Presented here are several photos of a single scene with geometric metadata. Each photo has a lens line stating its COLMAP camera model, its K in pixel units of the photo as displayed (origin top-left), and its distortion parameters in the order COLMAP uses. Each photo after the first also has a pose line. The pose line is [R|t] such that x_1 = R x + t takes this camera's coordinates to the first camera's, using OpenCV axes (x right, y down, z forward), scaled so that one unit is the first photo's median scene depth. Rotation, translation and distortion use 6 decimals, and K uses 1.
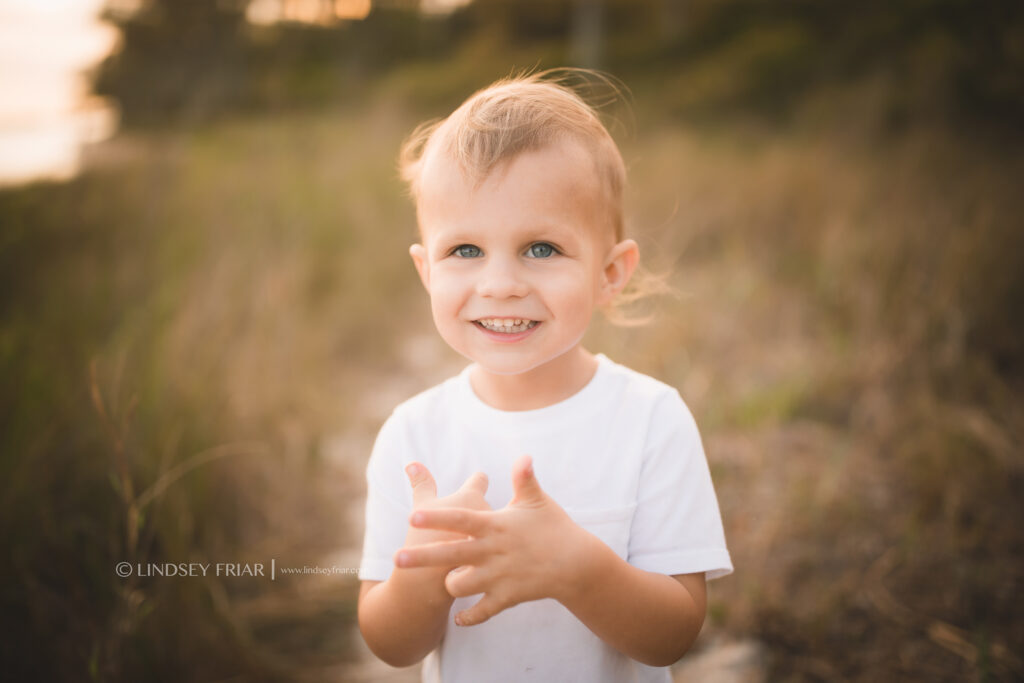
lens RADIAL K [[981.4, 0, 516.5], [0, 981.4, 347.1], [0, 0, 1]] dist [-0.010973, 0.000000]
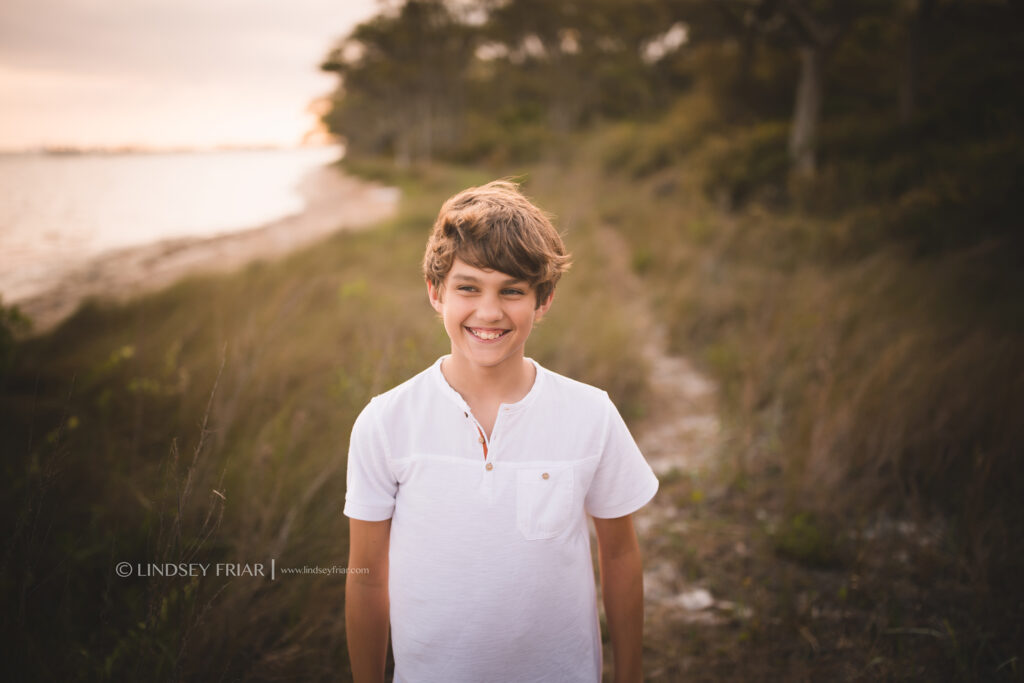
lens RADIAL K [[981.4, 0, 510.2], [0, 981.4, 343.0], [0, 0, 1]] dist [-0.010973, 0.000000]
pose [[0.976043, 0.072417, -0.205175, 0.061474], [-0.080841, 0.996182, -0.032966, -0.433910], [0.202004, 0.048763, 0.978170, 0.536358]]
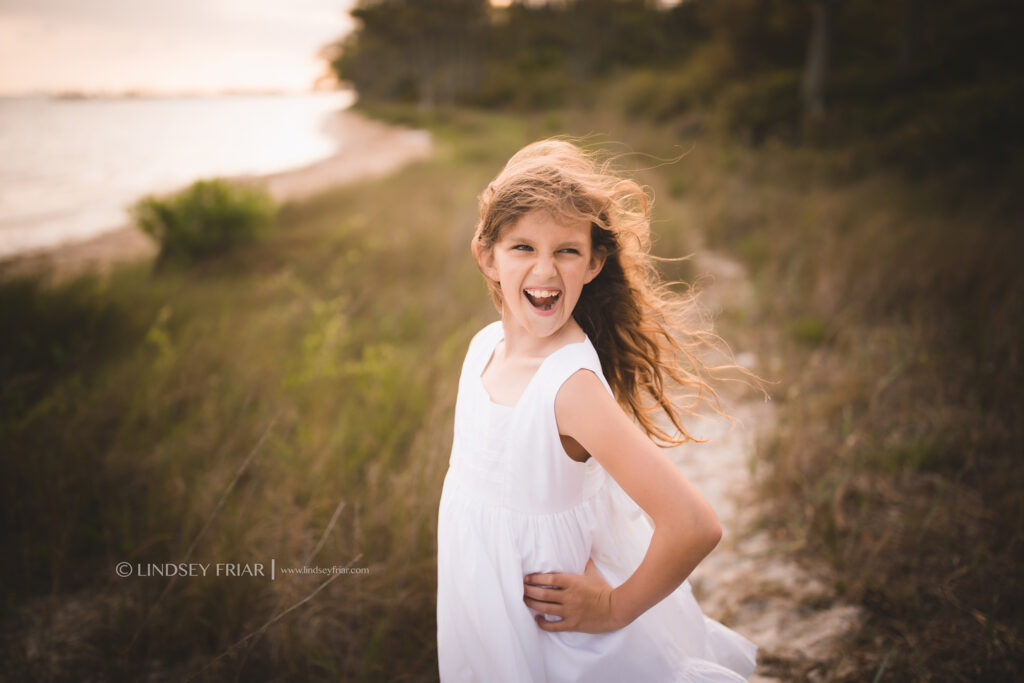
lens RADIAL K [[981.4, 0, 517.7], [0, 981.4, 345.2], [0, 0, 1]] dist [-0.010973, 0.000000]
pose [[0.976156, 0.089206, -0.197892, -0.030704], [-0.087028, 0.996011, 0.019694, -0.103649], [0.198859, -0.002002, 0.980026, -0.635308]]
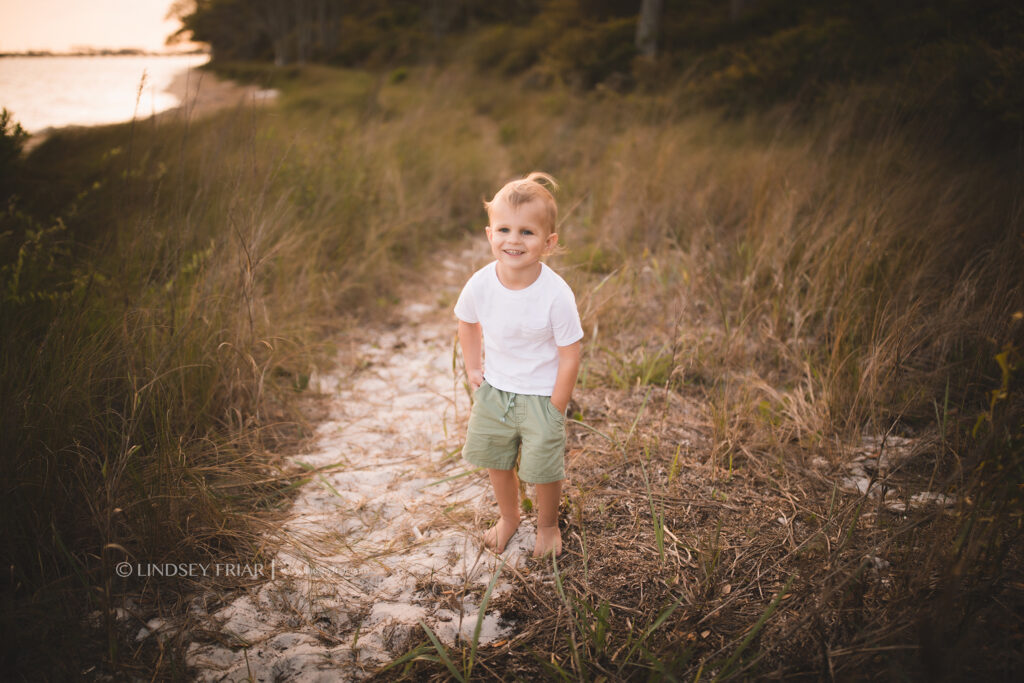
lens RADIAL K [[981.4, 0, 512.7], [0, 981.4, 346.3], [0, 0, 1]] dist [-0.010973, 0.000000]
pose [[0.994685, 0.067855, -0.077443, 0.253897], [-0.064375, 0.996838, 0.046584, -0.028795], [0.080359, -0.041351, 0.995908, -0.413603]]
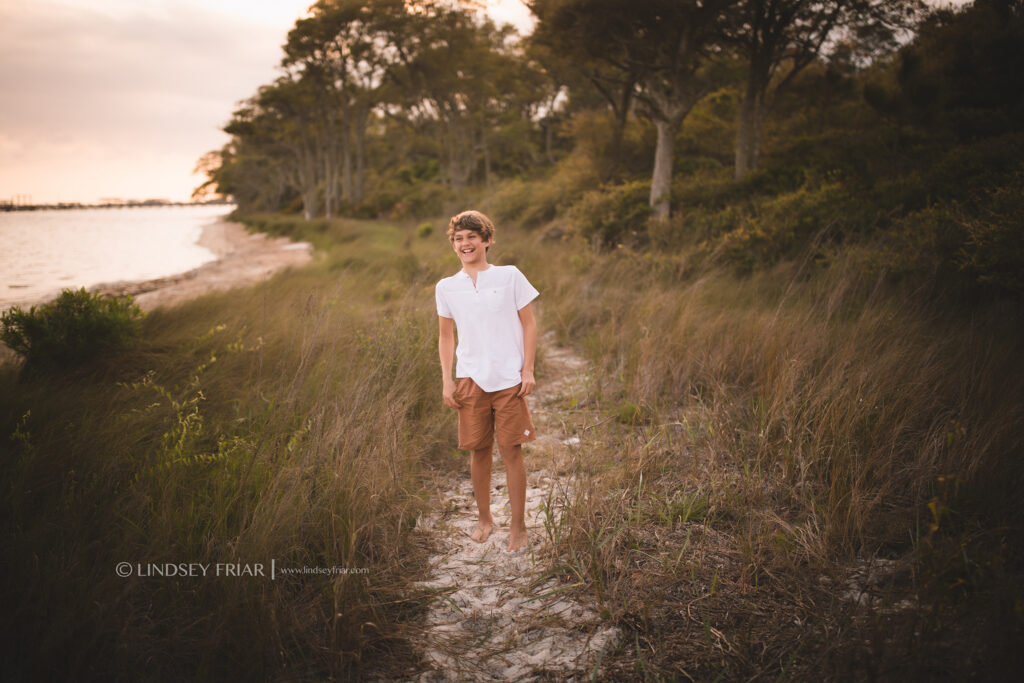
lens RADIAL K [[981.4, 0, 509.2], [0, 981.4, 339.6], [0, 0, 1]] dist [-0.010973, 0.000000]
pose [[0.993908, 0.037323, -0.103702, 0.177048], [-0.047464, 0.994142, -0.097101, -0.068299], [0.099471, 0.101431, 0.989857, -0.925637]]
